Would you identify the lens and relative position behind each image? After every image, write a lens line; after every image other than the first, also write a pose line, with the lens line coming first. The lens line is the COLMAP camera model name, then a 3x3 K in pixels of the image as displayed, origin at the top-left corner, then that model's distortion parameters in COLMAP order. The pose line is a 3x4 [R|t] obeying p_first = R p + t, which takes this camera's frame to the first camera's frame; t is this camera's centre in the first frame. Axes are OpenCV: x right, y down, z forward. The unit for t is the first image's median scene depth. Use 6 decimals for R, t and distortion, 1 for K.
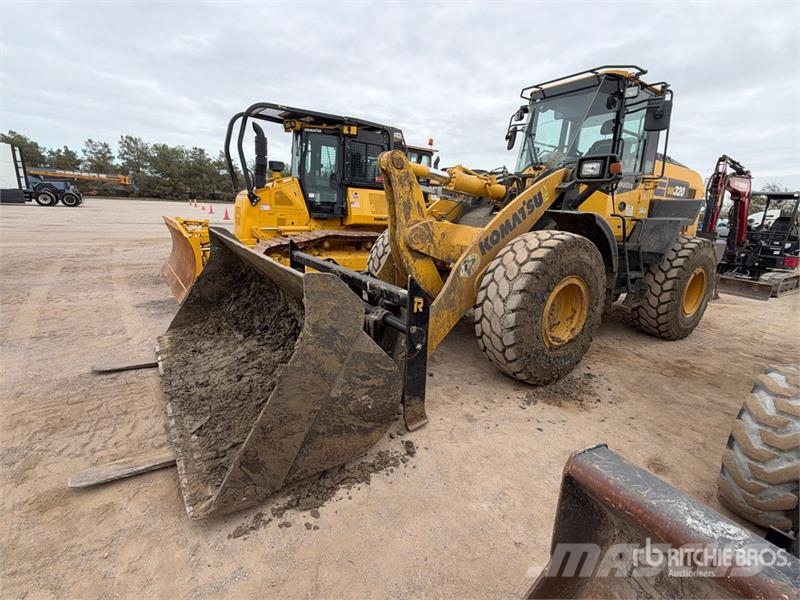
lens RADIAL K [[395.0, 0, 400.0], [0, 395.0, 300.0], [0, 0, 1]] dist [0.026111, -0.041726]
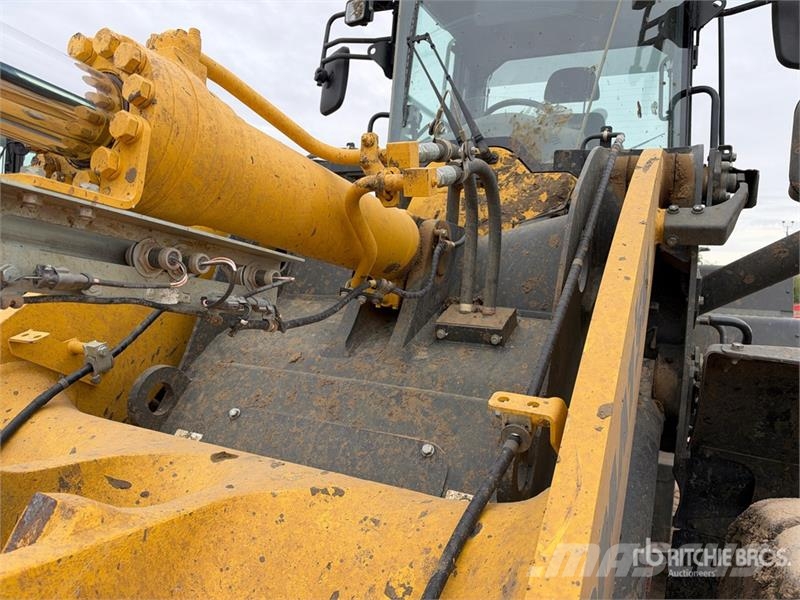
lens RADIAL K [[580.9, 0, 402.4], [0, 580.9, 290.1], [0, 0, 1]] dist [0.017013, -0.049565]
pose [[0.865708, -0.019541, 0.500167, 0.084785], [0.103060, 0.984787, -0.139905, -0.162989], [-0.489824, 0.172664, 0.854552, 0.596872]]
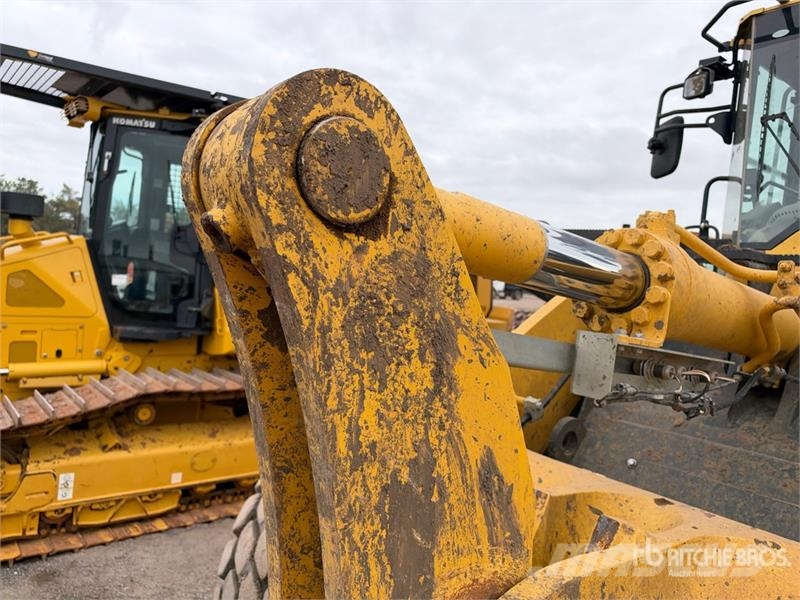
lens RADIAL K [[586.8, 0, 392.4], [0, 586.8, 289.8], [0, 0, 1]] dist [0.004345, -0.033869]
pose [[0.997183, 0.018180, 0.072774, -0.002155], [-0.003347, 0.980002, -0.198960, -0.180554], [-0.074936, 0.198156, 0.977302, 0.539123]]
